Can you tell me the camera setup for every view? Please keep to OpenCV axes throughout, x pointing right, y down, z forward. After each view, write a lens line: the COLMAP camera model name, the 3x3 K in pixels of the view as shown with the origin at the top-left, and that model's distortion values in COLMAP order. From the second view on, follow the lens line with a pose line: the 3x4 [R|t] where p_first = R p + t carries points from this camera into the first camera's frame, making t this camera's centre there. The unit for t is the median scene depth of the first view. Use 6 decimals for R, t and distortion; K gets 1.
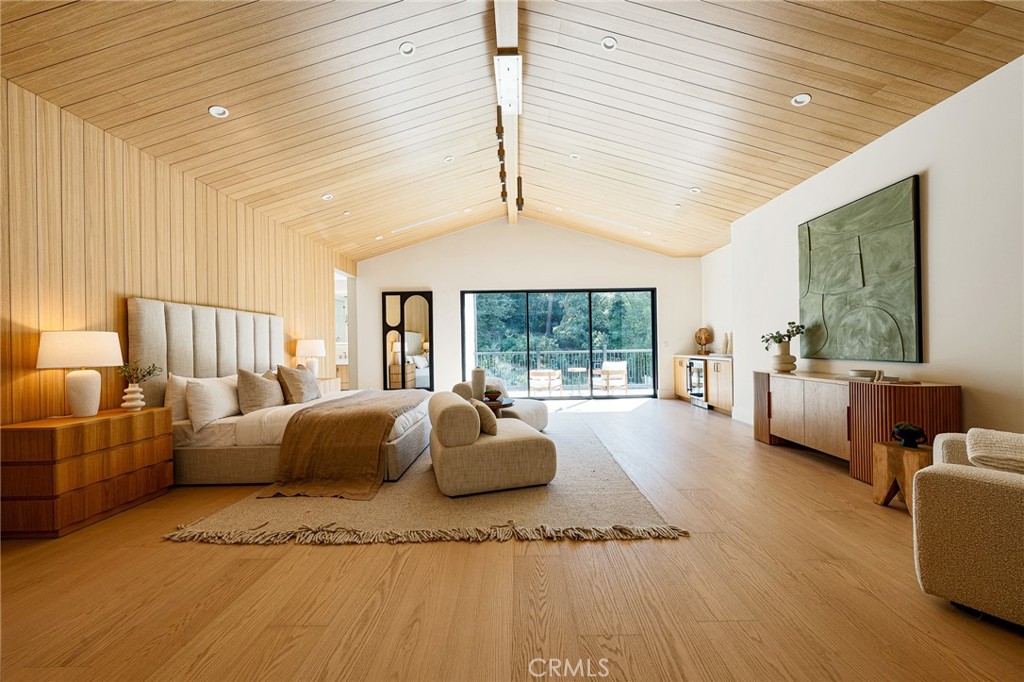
lens RADIAL K [[352.1, 0, 511.7], [0, 352.1, 343.6], [0, 0, 1]] dist [-0.003291, -0.000434]
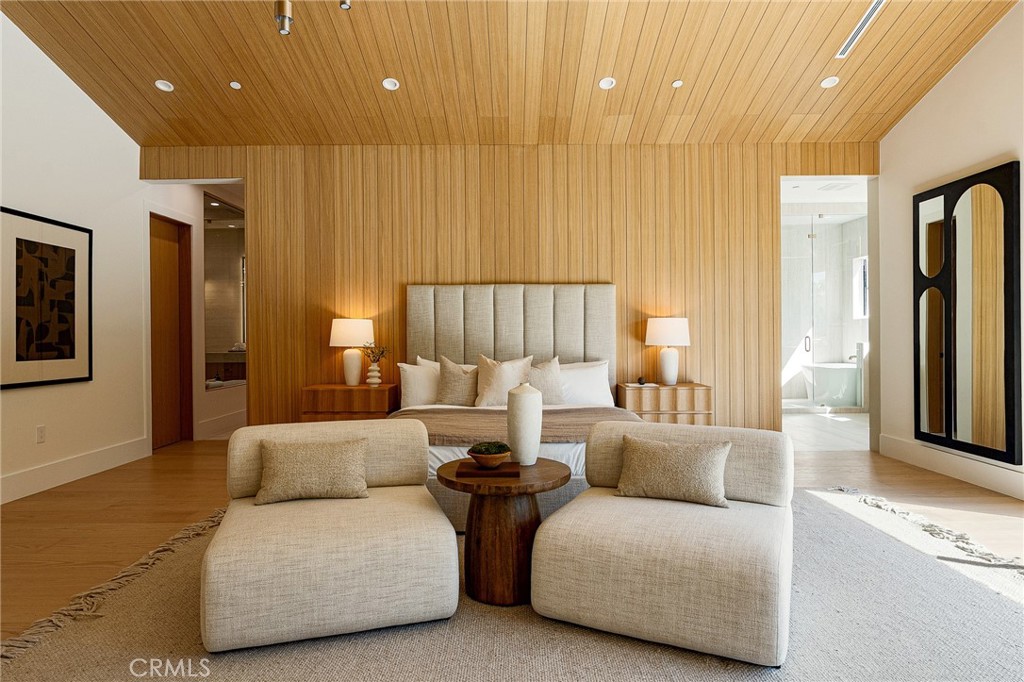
lens RADIAL K [[597.0, 0, 490.3], [0, 597.0, 338.6], [0, 0, 1]] dist [-0.004397, 0.000513]
pose [[0.015156, 0.020631, -0.999672, 0.763022], [0.012543, 0.999705, 0.020822, -0.001048], [0.999806, -0.012855, 0.014893, 1.166775]]
